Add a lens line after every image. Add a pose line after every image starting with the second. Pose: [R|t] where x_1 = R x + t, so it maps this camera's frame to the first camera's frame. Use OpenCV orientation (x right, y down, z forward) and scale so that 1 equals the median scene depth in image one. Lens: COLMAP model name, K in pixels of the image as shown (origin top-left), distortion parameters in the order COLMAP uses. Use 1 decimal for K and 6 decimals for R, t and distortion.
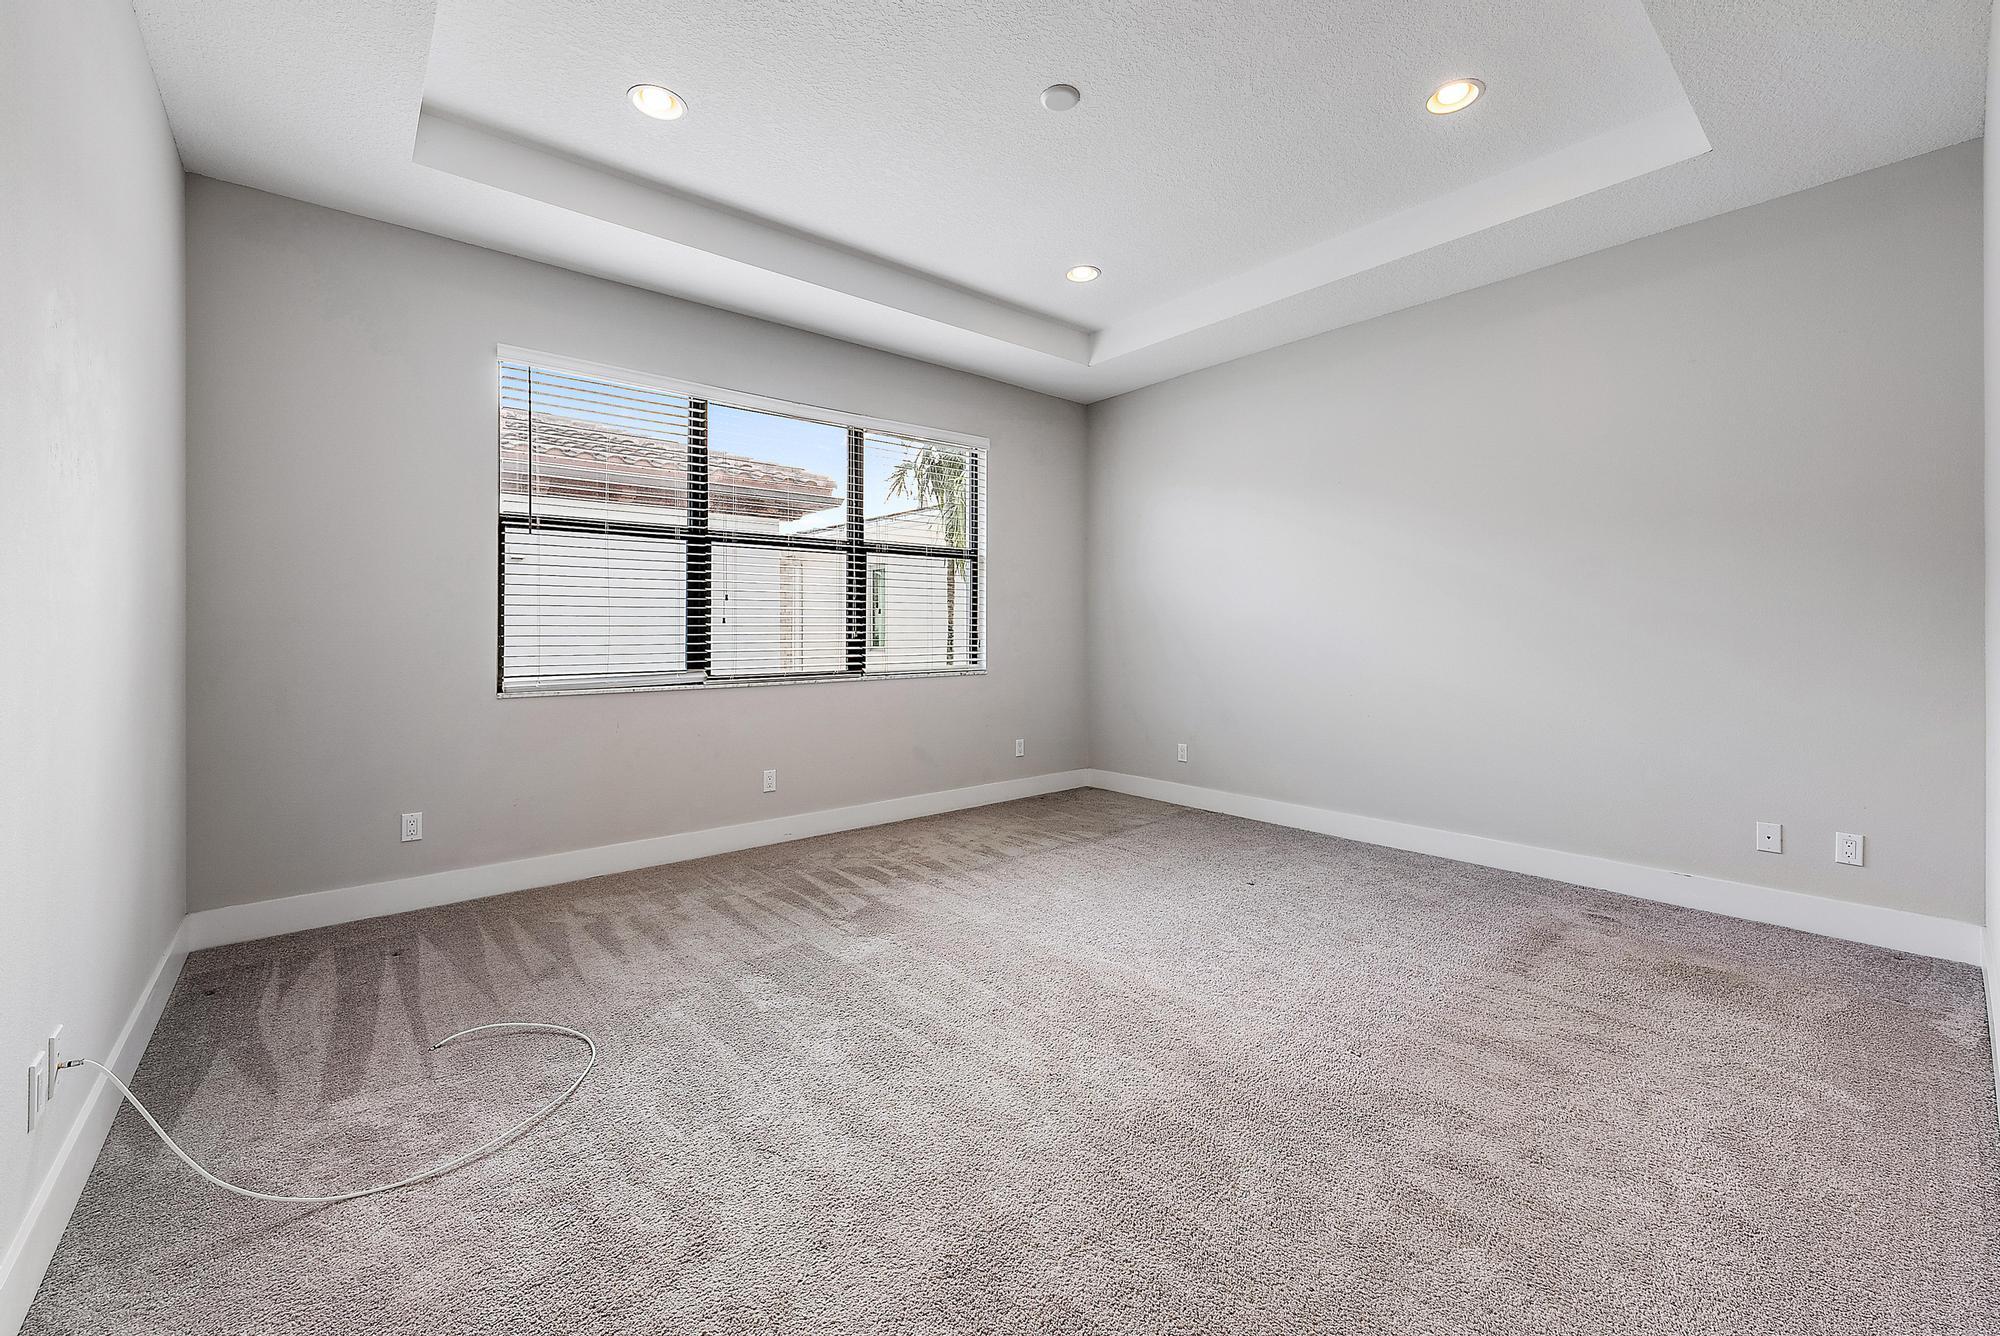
lens RADIAL K [[796.9, 0, 991.3], [0, 796.9, 631.2], [0, 0, 1]] dist [-0.001421, -0.000009]
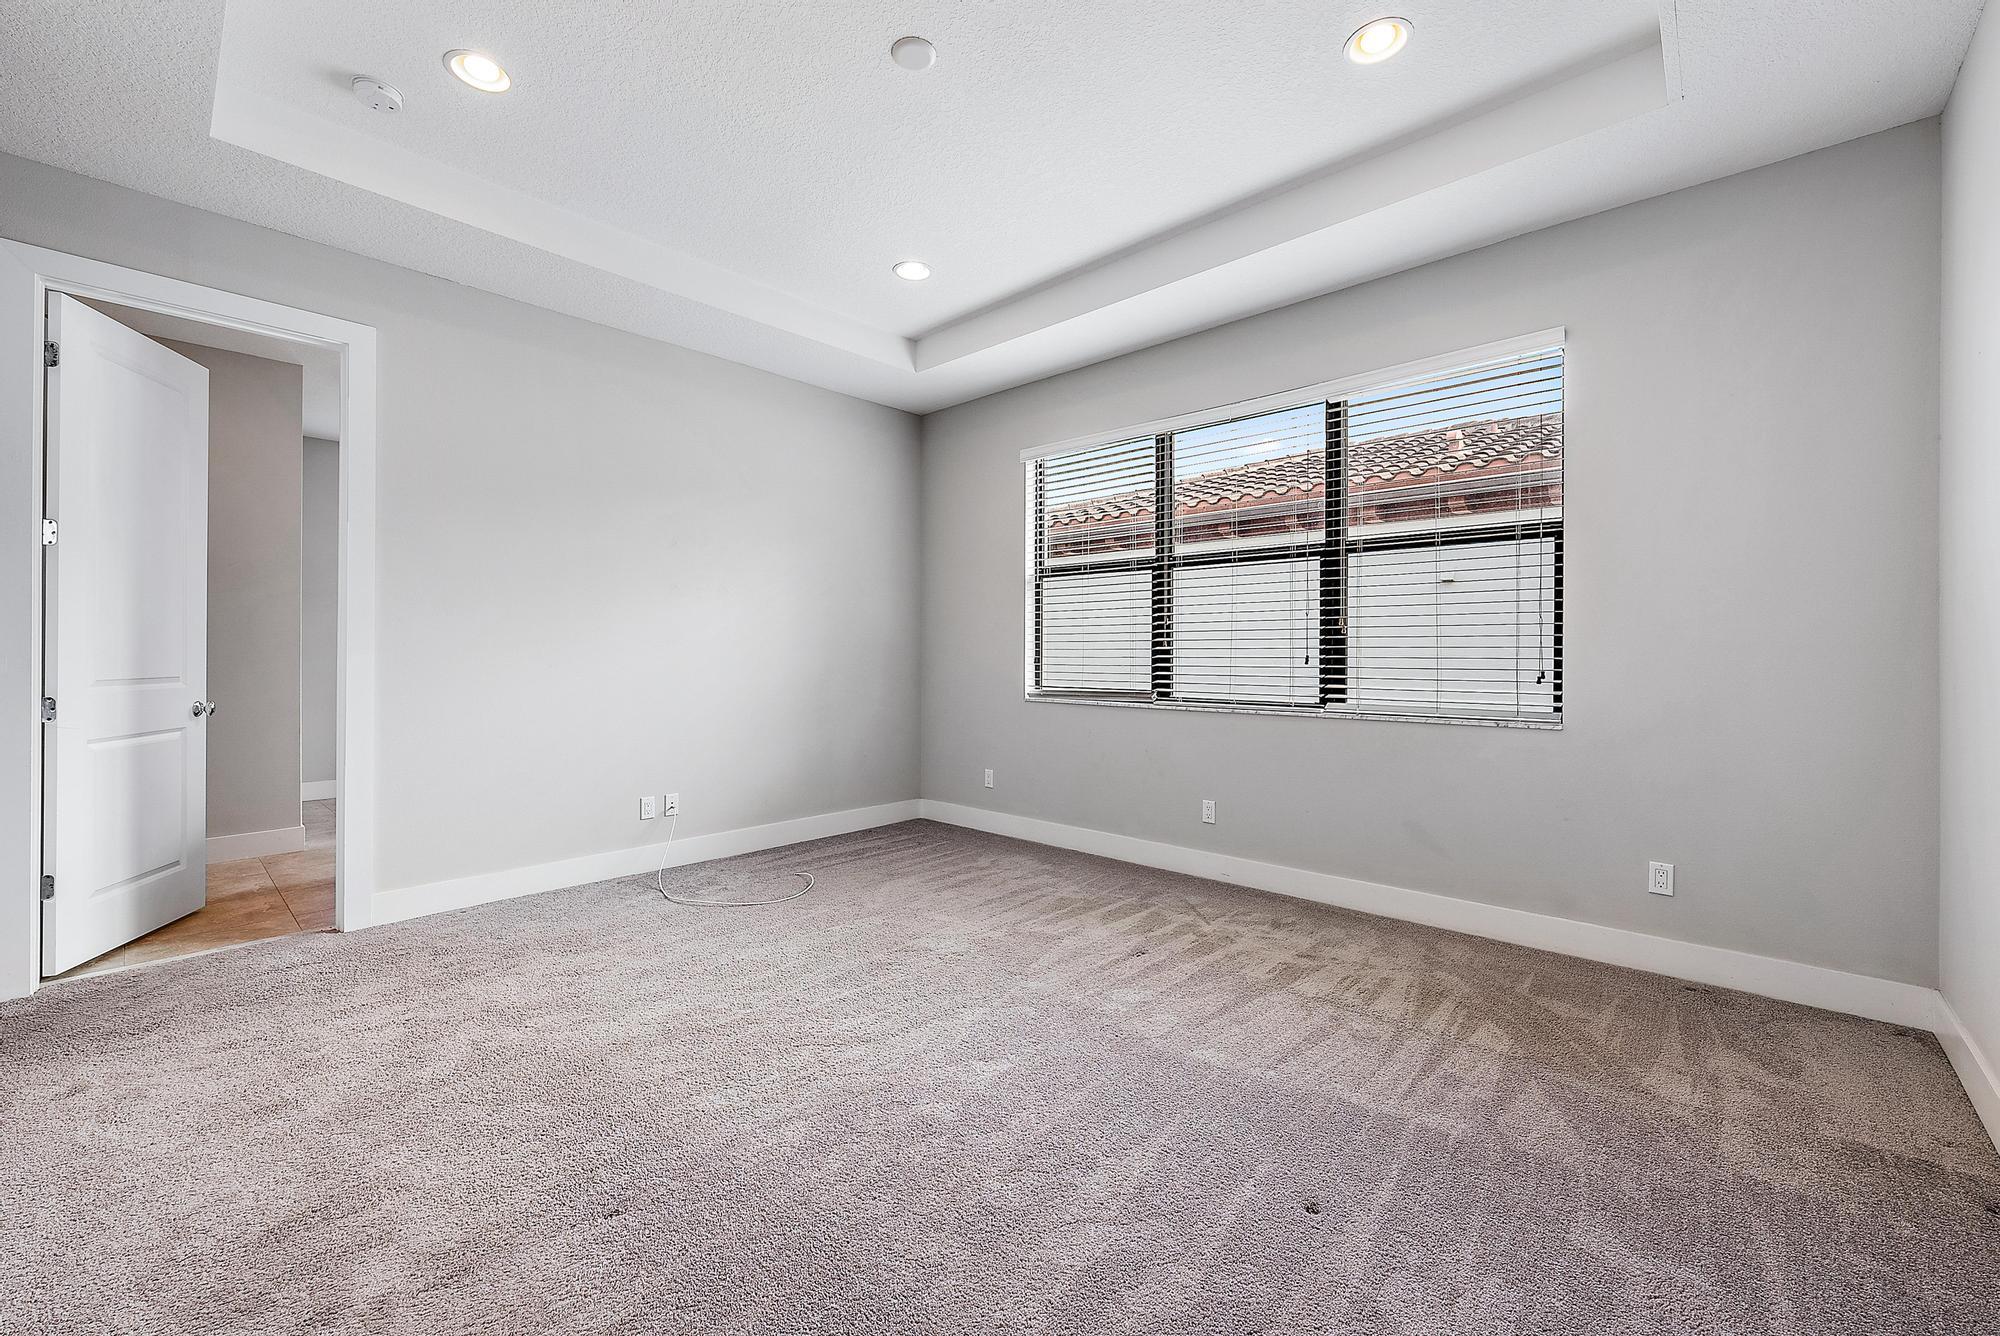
lens RADIAL K [[796.9, 0, 999.1], [0, 796.9, 655.5], [0, 0, 1]] dist [-0.001421, -0.000009]
pose [[0.132476, 0.011314, -0.991122, 0.695637], [0.003452, 0.999924, 0.011876, -0.012579], [0.991180, -0.004994, 0.132427, 0.686809]]
